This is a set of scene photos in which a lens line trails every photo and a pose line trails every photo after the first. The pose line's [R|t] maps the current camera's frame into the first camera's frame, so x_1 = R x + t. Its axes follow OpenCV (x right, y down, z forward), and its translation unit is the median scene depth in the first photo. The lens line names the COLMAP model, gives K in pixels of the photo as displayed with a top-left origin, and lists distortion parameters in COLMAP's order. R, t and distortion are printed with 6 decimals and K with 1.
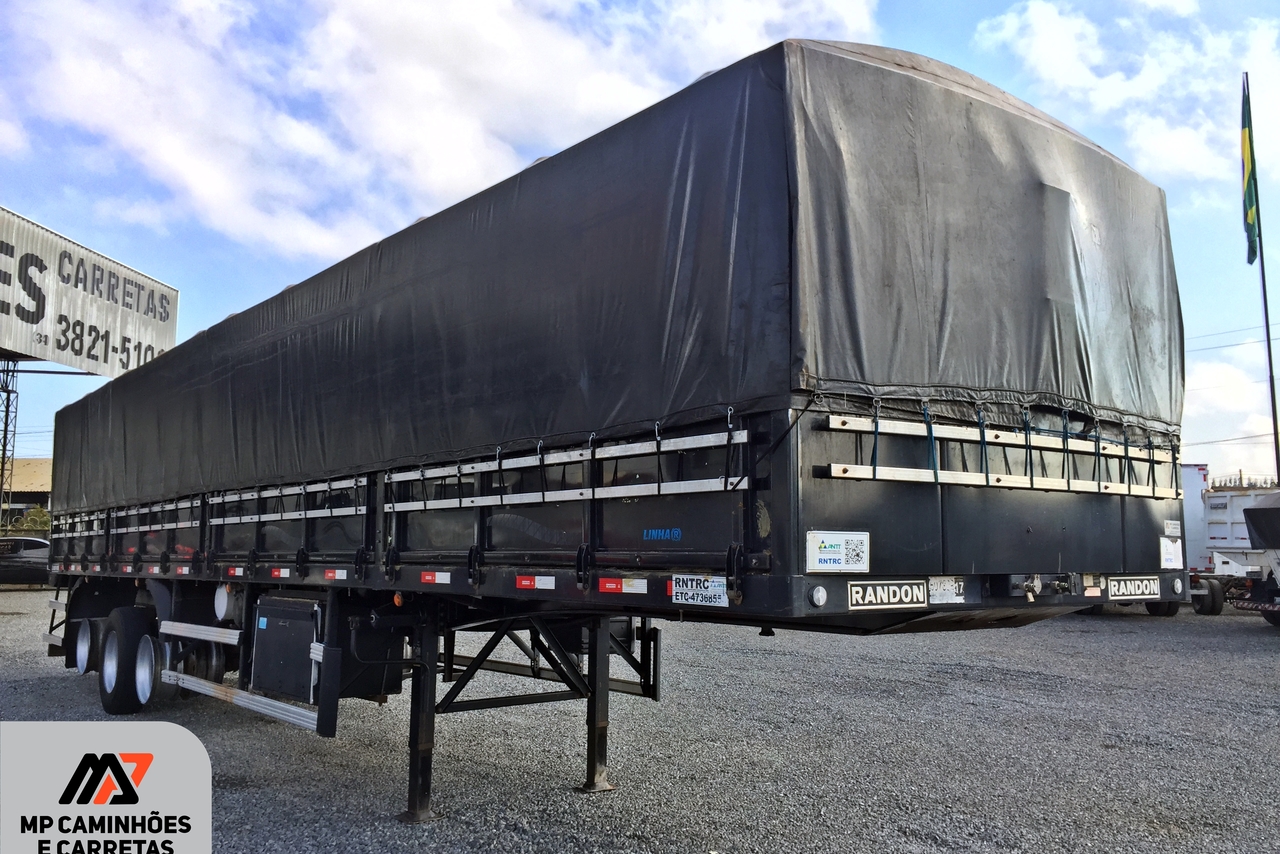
lens RADIAL K [[1107.7, 0, 625.0], [0, 1107.7, 386.4], [0, 0, 1]] dist [0.052046, -0.074772]
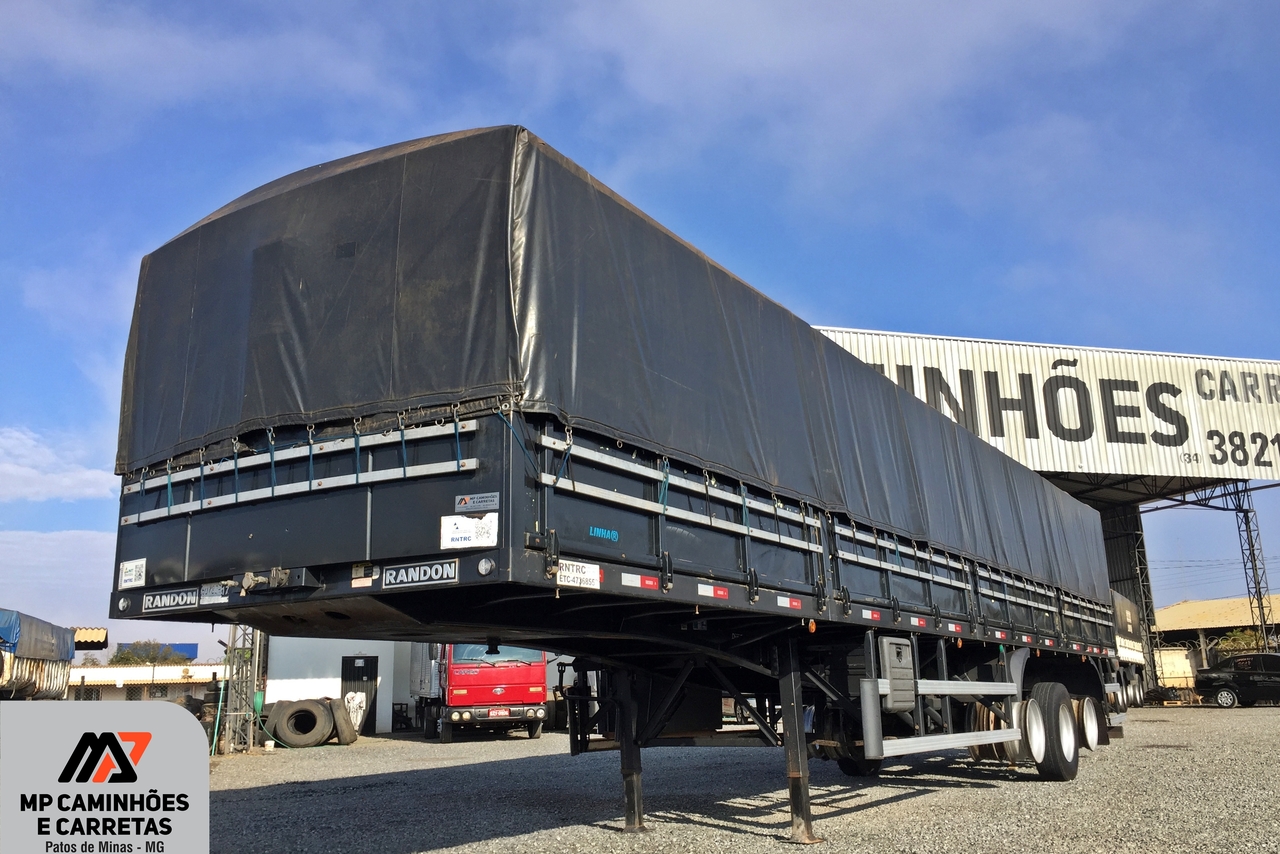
lens RADIAL K [[1107.7, 0, 652.2], [0, 1107.7, 434.3], [0, 0, 1]] dist [0.052046, -0.074772]
pose [[0.363370, -0.229517, -0.902931, 1.150184], [0.159556, 0.970191, -0.182403, 0.218860], [0.917880, -0.077788, 0.389159, 0.665298]]
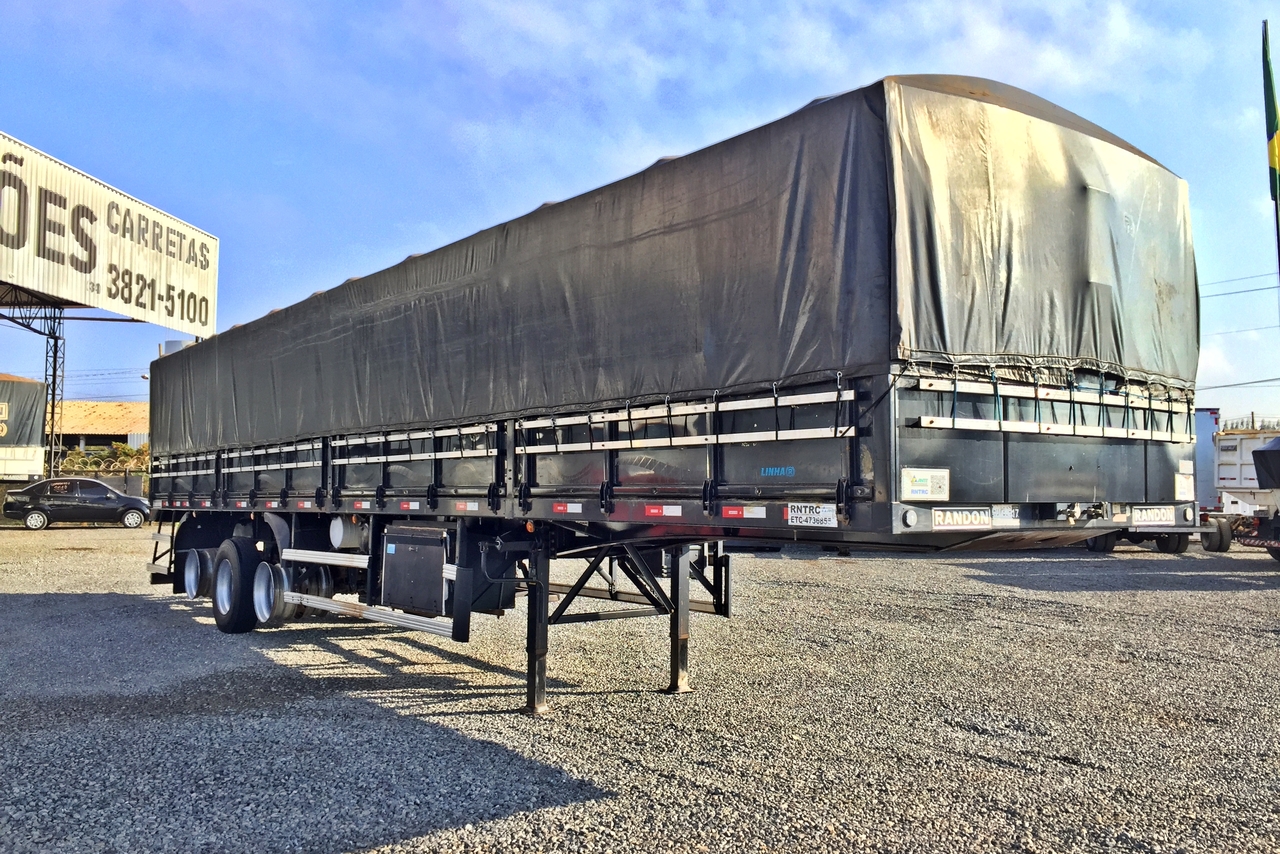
lens RADIAL K [[1107.7, 0, 622.5], [0, 1107.7, 386.1], [0, 0, 1]] dist [0.052046, -0.074772]
pose [[0.999935, -0.000442, -0.011432, -0.089785], [0.001031, 0.998671, 0.051537, -0.019872], [0.011394, -0.051545, 0.998606, -0.177407]]
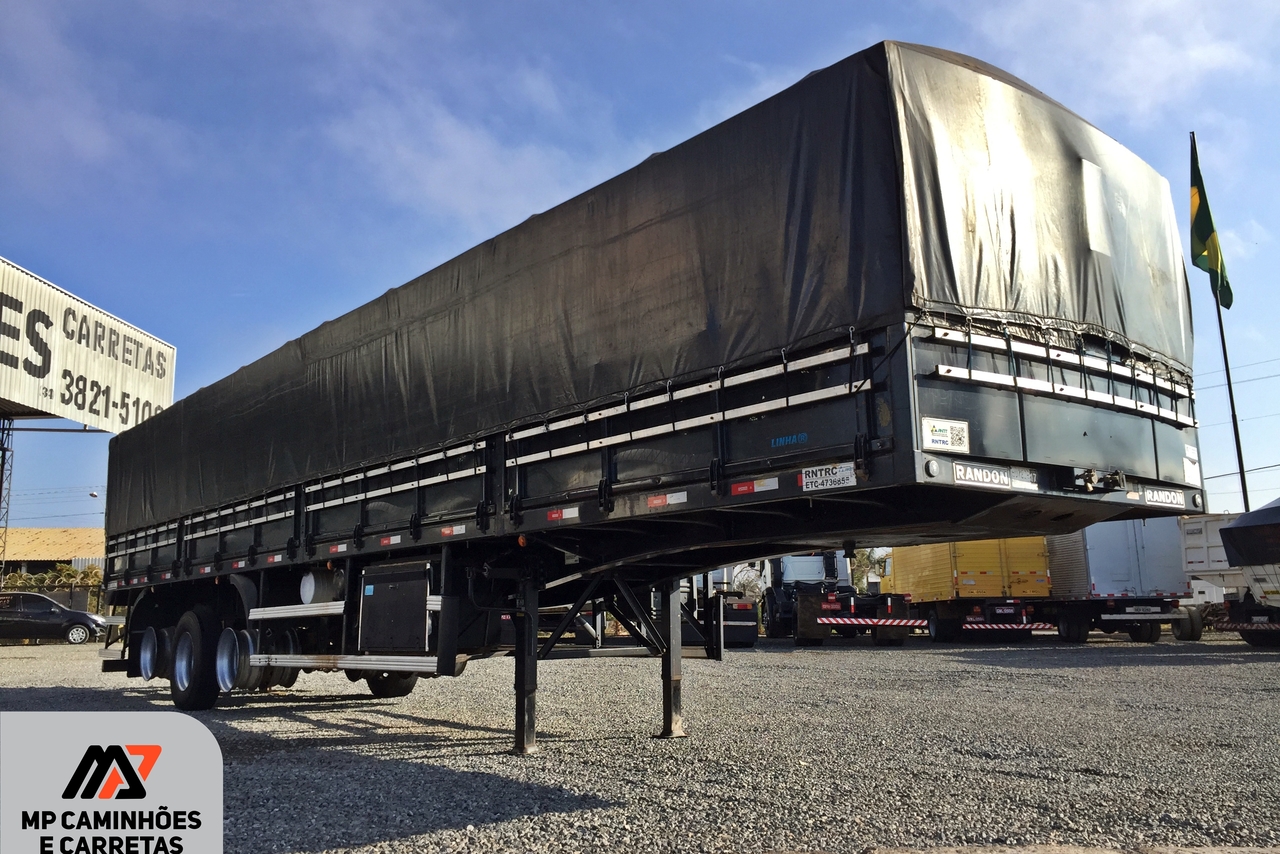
lens RADIAL K [[1107.7, 0, 622.4], [0, 1107.7, 383.2], [0, 0, 1]] dist [0.052046, -0.074772]
pose [[0.999490, -0.013945, 0.028722, -0.129109], [0.015734, 0.997887, -0.063045, 0.101405], [-0.027782, 0.063465, 0.997597, -0.152723]]
